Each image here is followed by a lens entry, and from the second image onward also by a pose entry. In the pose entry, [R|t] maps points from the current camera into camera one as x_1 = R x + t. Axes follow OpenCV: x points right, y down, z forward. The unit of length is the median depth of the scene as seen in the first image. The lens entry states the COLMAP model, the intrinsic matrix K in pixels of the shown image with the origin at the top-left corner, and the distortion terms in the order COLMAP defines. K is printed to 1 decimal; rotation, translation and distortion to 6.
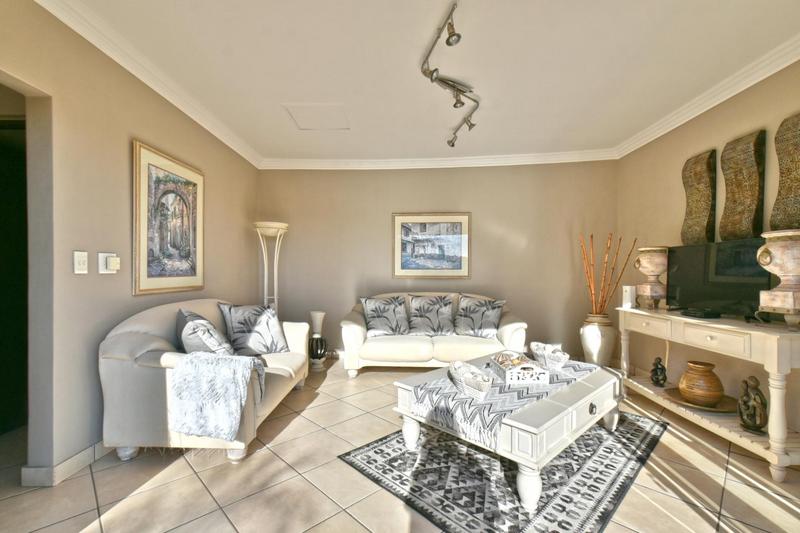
lens RADIAL K [[352.9, 0, 406.0], [0, 352.9, 272.7], [0, 0, 1]] dist [0.005470, -0.001143]
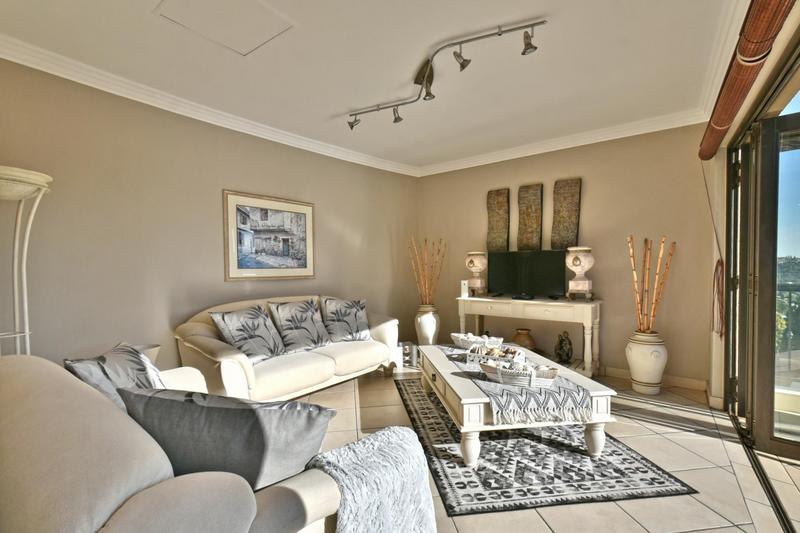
lens RADIAL K [[352.9, 0, 403.6], [0, 352.9, 278.4], [0, 0, 1]] dist [0.005470, -0.001143]
pose [[0.594095, -0.032395, 0.803743, -0.470667], [0.008258, 0.999382, 0.034177, -0.014341], [-0.804353, -0.013667, 0.593995, 0.345798]]
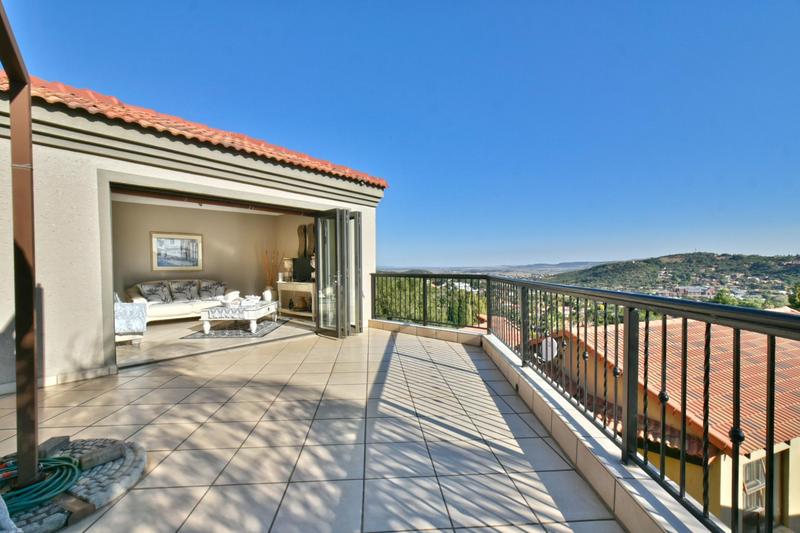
lens RADIAL K [[352.9, 0, 398.9], [0, 352.9, 280.1], [0, 0, 1]] dist [0.005470, -0.001143]
pose [[0.666687, -0.037357, 0.744401, -0.586488], [0.005550, 0.998964, 0.045161, -0.016577], [-0.745317, -0.025977, 0.666204, -1.116122]]
